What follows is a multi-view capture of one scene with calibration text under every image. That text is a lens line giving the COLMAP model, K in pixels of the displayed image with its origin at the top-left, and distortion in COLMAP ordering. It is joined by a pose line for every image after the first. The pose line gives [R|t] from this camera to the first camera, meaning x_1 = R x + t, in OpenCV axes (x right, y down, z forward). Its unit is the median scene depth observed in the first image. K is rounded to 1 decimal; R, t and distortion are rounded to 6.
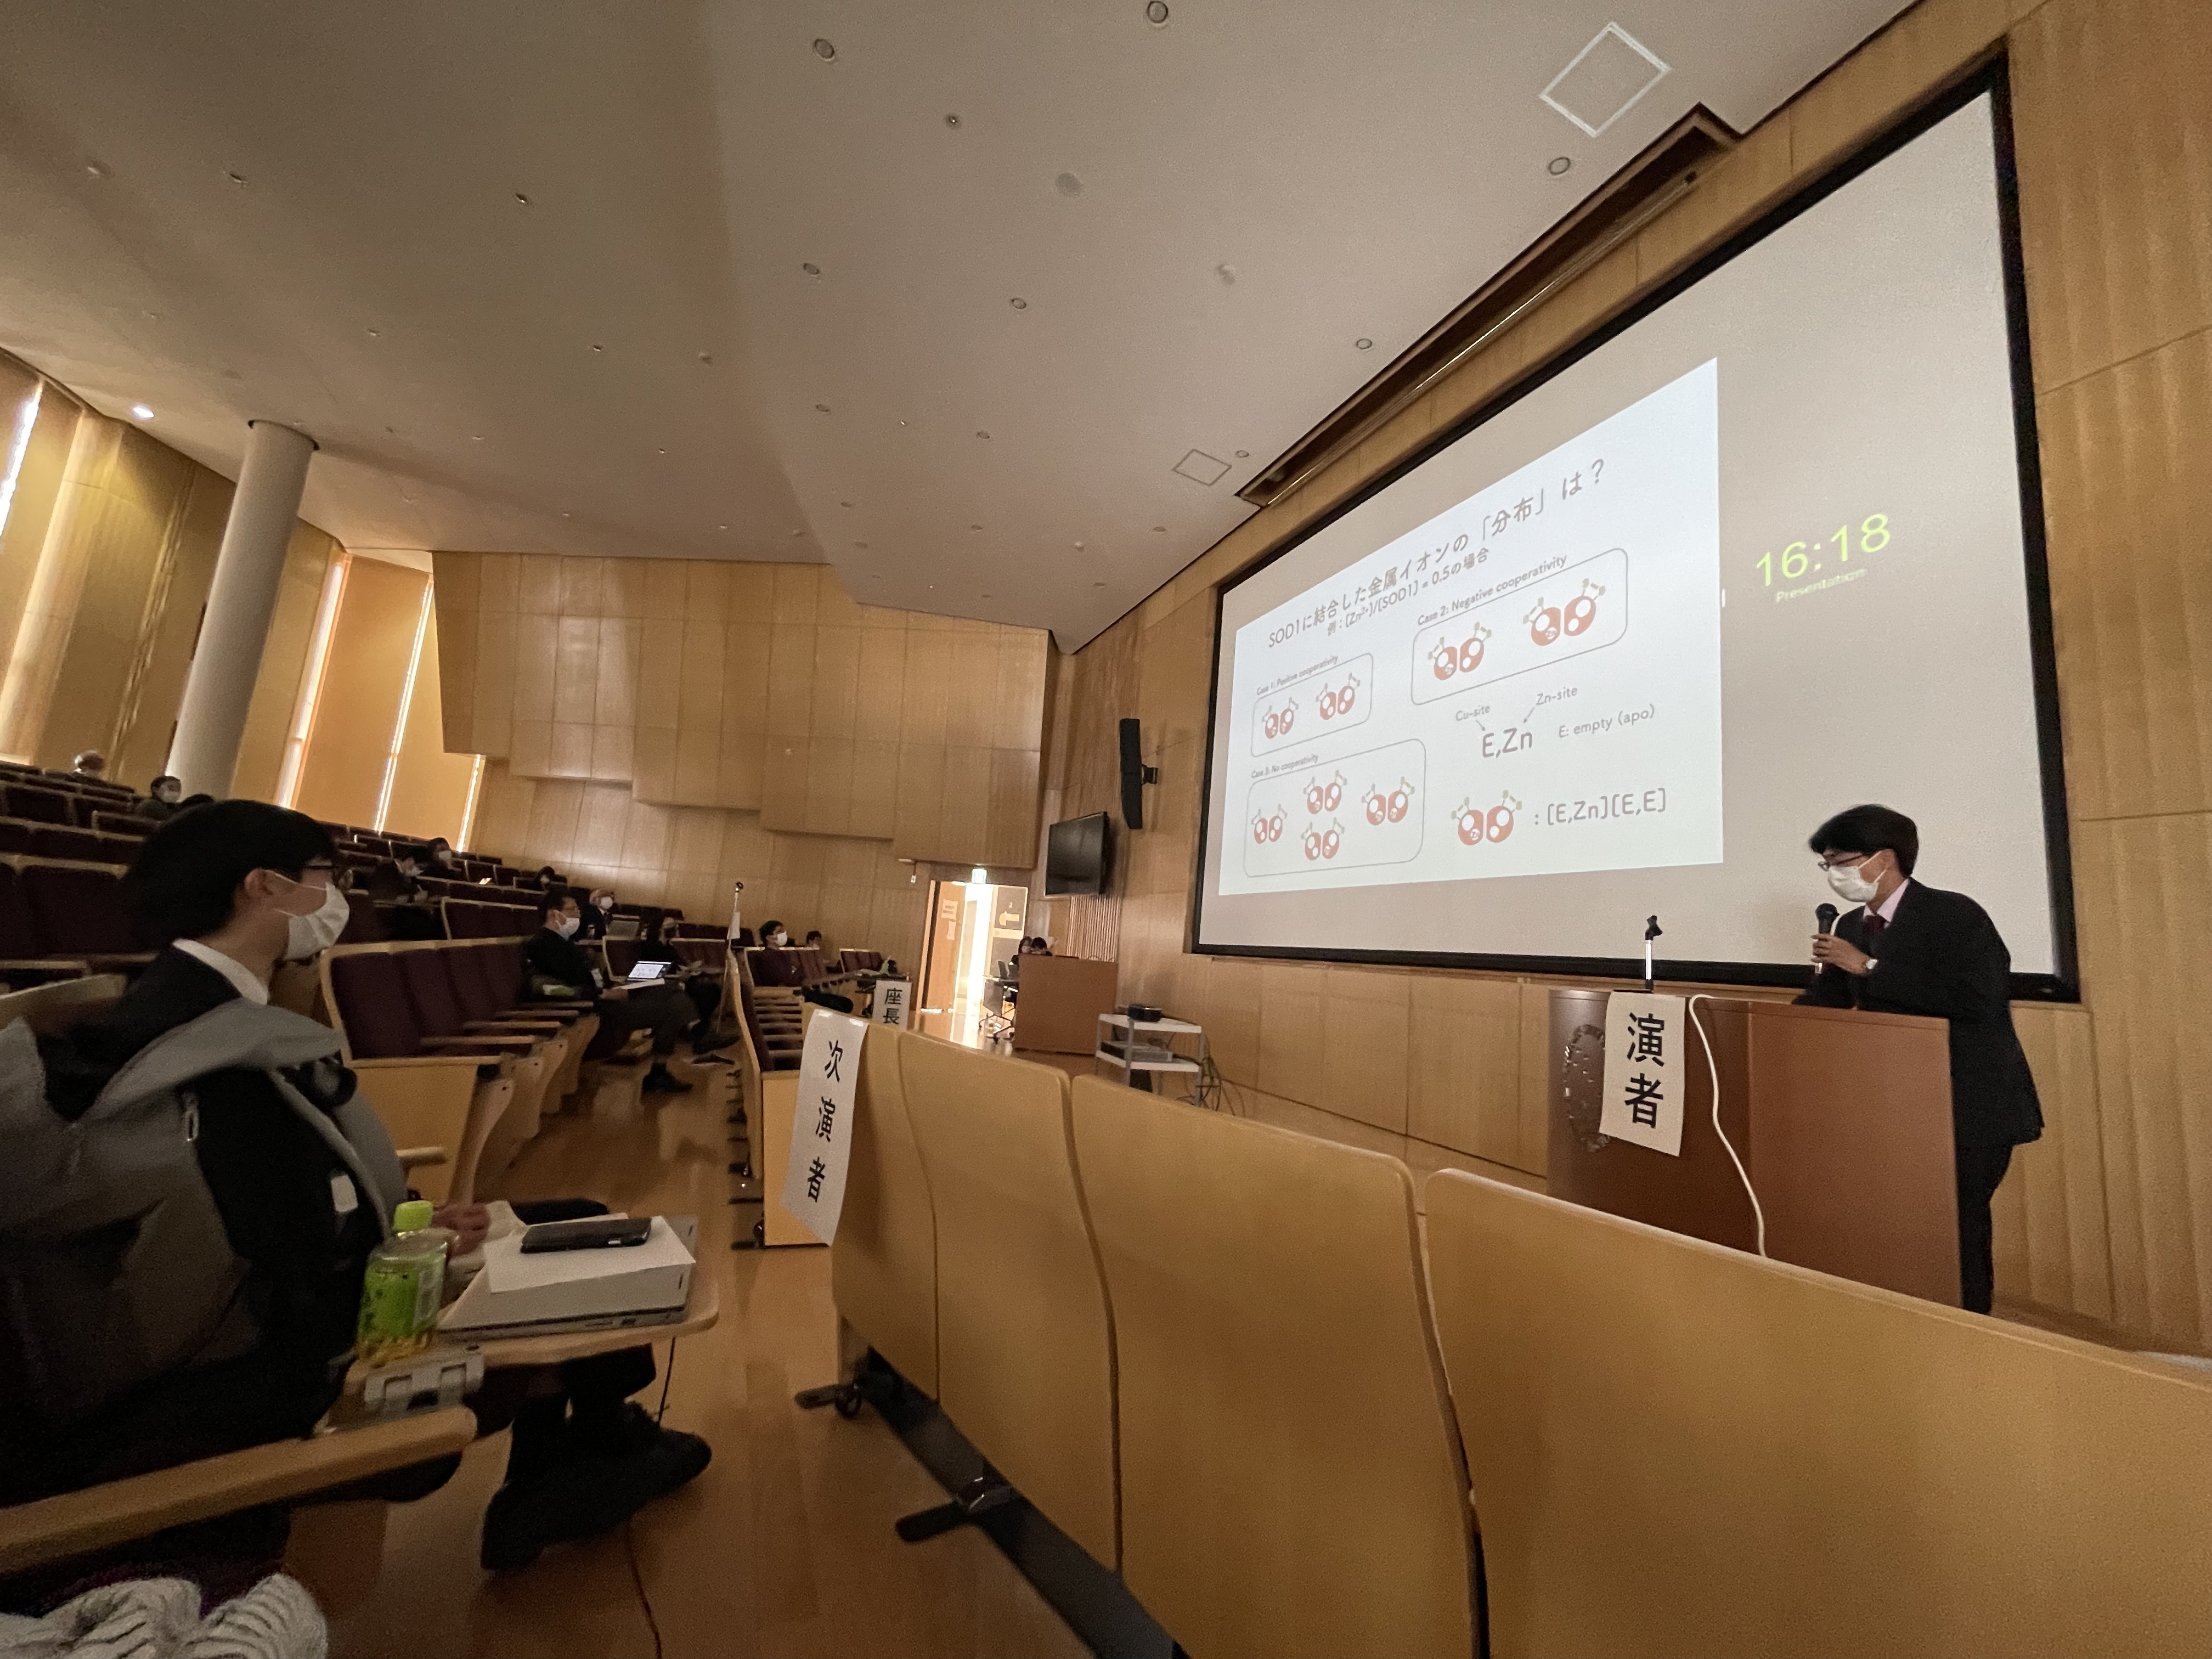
lens RADIAL K [[895.1, 0, 1101.4], [0, 895.1, 822.5], [0, 0, 1]] dist [-0.001523, -0.000124]
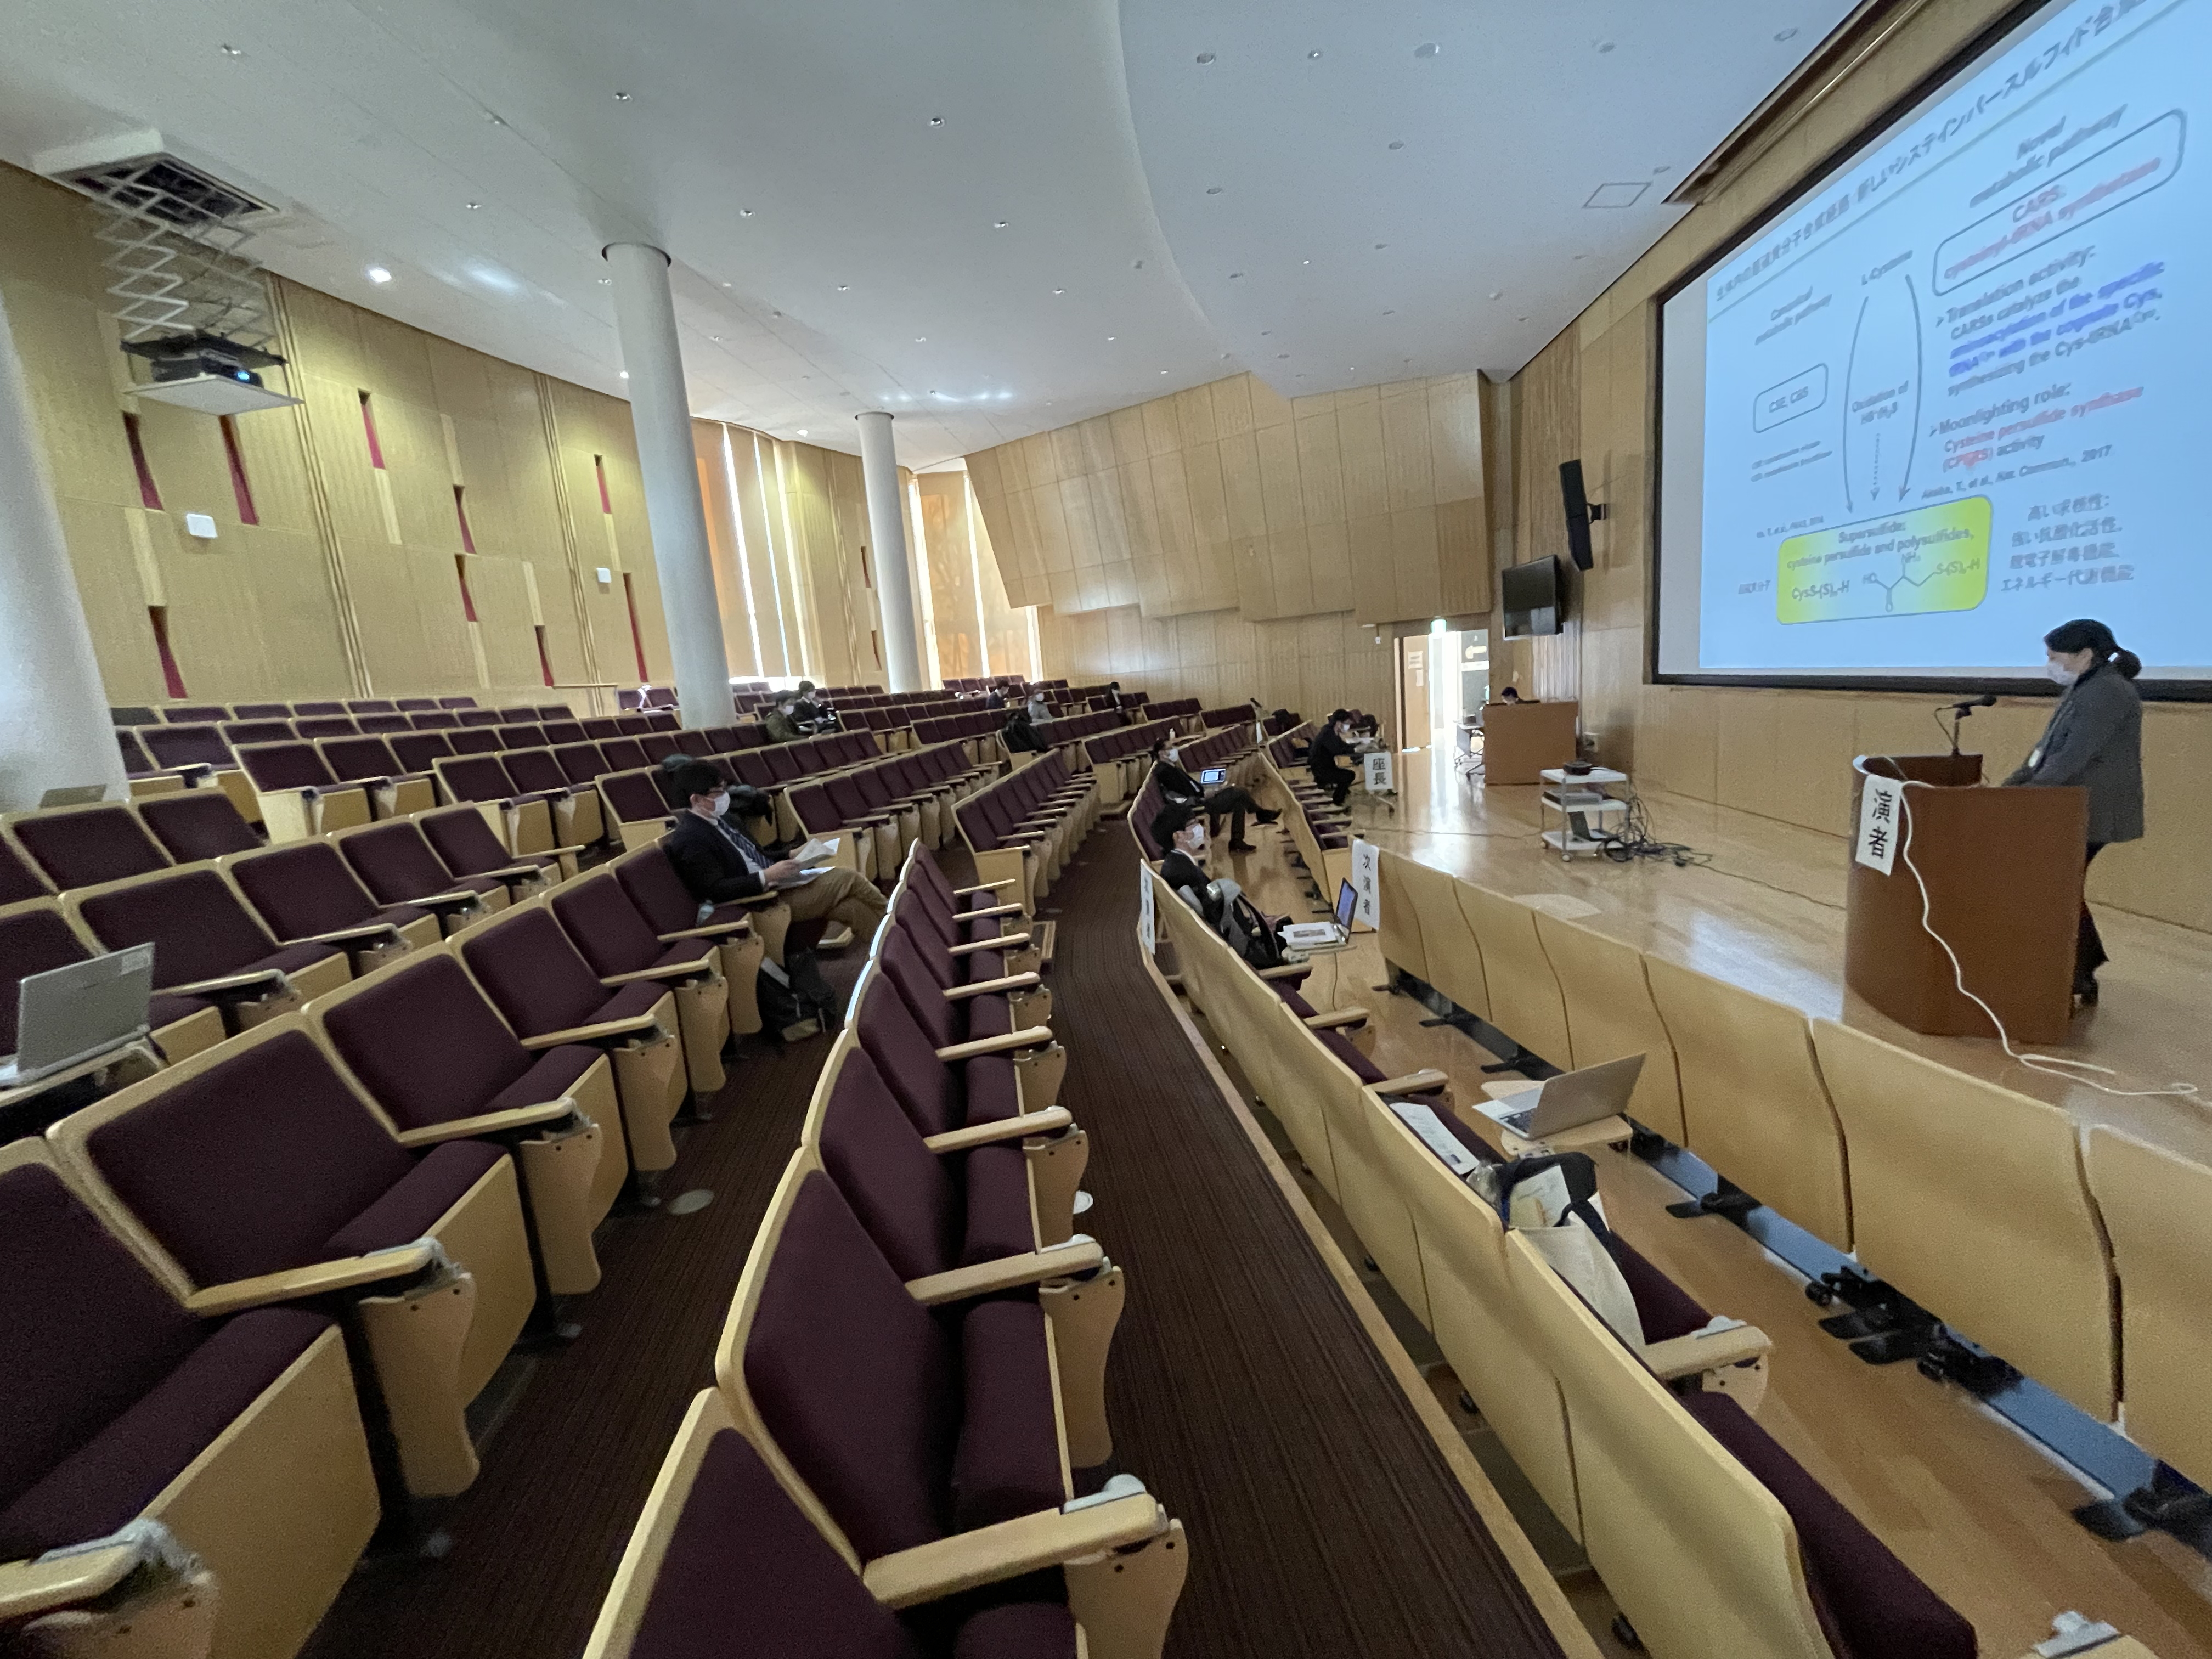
lens RADIAL K [[893.5, 0, 1104.7], [0, 893.5, 824.7], [0, 0, 1]] dist [-0.002110, -0.000497]
pose [[0.860961, -0.079979, -0.502344, 0.056886], [0.231906, 0.940674, 0.247694, -0.106942], [0.452731, -0.329751, 0.828431, -0.234518]]
